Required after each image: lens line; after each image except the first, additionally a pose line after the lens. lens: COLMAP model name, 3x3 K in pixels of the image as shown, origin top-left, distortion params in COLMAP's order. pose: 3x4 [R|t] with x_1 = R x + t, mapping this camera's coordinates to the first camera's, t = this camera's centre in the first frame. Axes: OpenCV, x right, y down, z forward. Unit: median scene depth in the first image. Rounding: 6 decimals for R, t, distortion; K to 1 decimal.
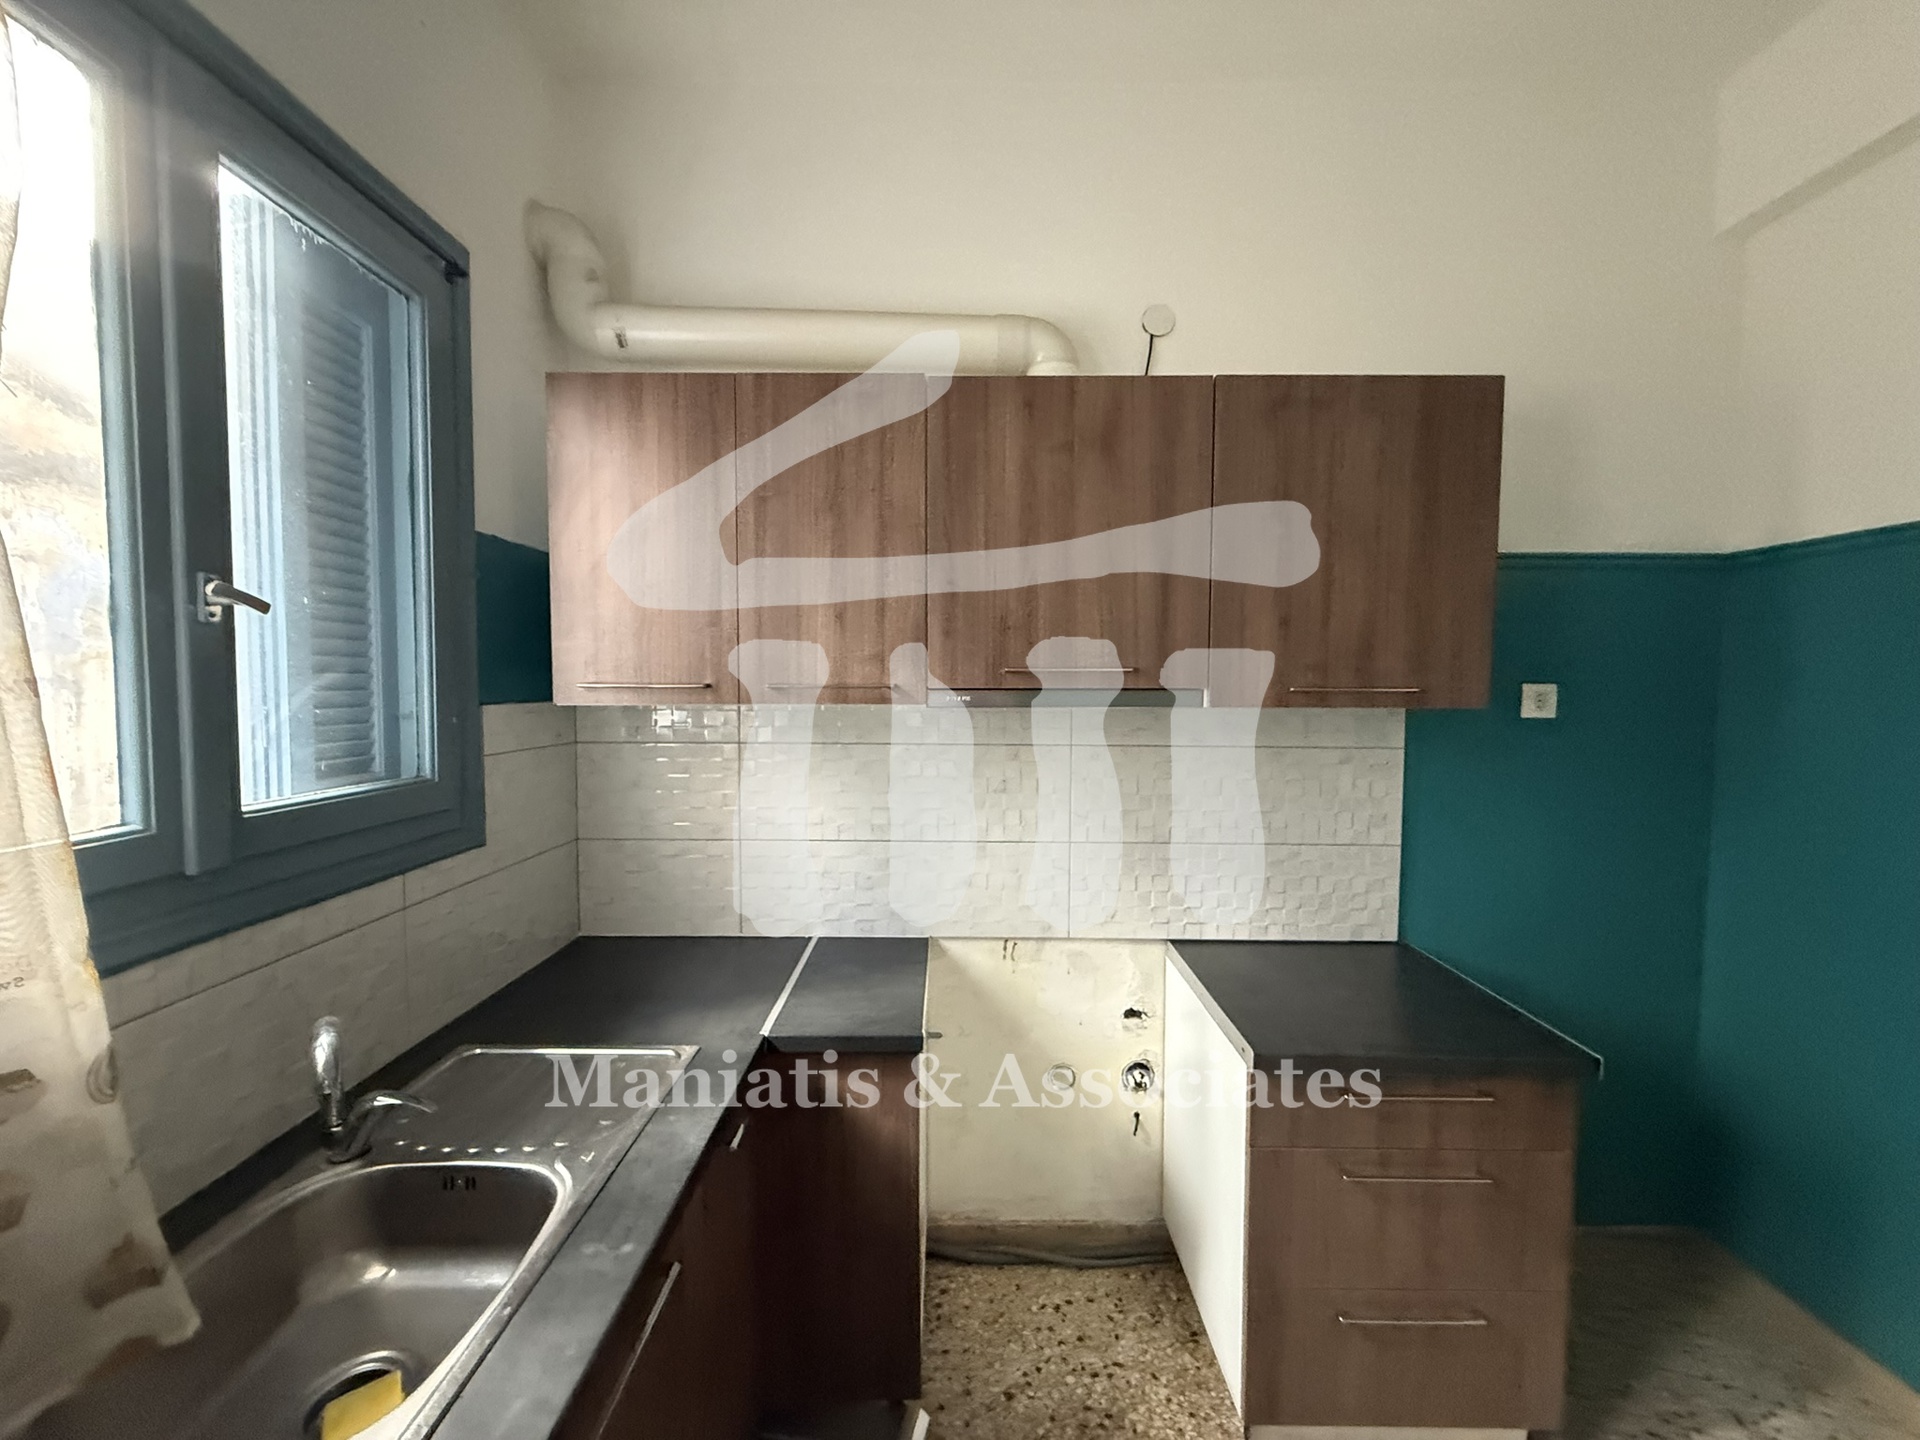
lens RADIAL K [[764.1, 0, 957.8], [0, 764.1, 716.4], [0, 0, 1]] dist [0.002131, 0.000069]
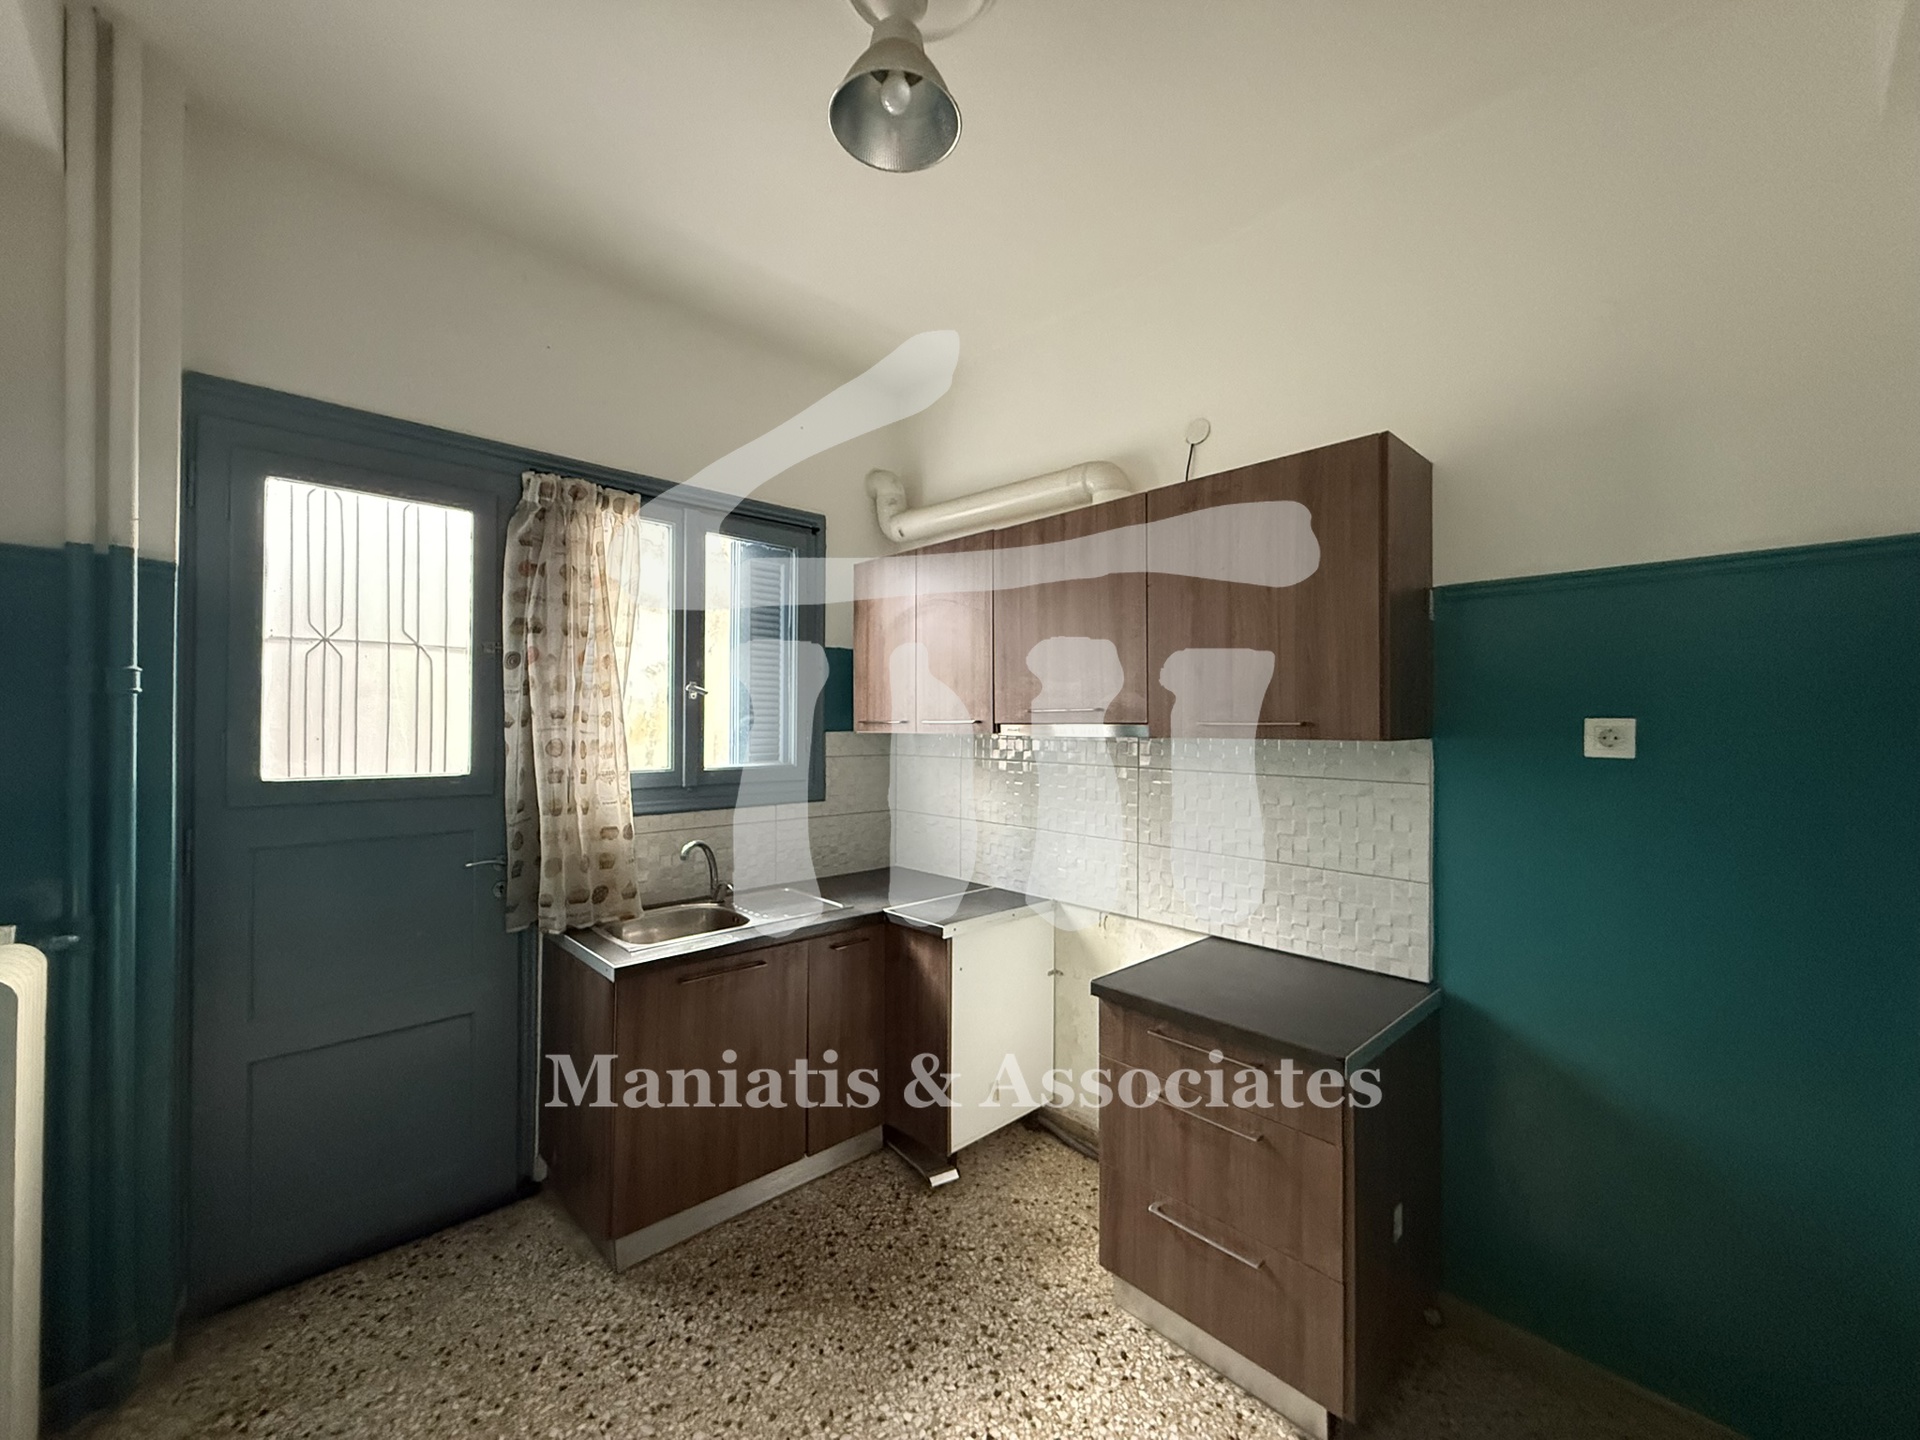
lens RADIAL K [[764.1, 0, 956.8], [0, 764.1, 711.2], [0, 0, 1]] dist [0.002131, 0.000069]
pose [[0.692429, -0.011728, -0.721390, 0.875700], [-0.031678, 0.998409, -0.046638, 0.012619], [0.720790, 0.055146, 0.690957, -0.127874]]
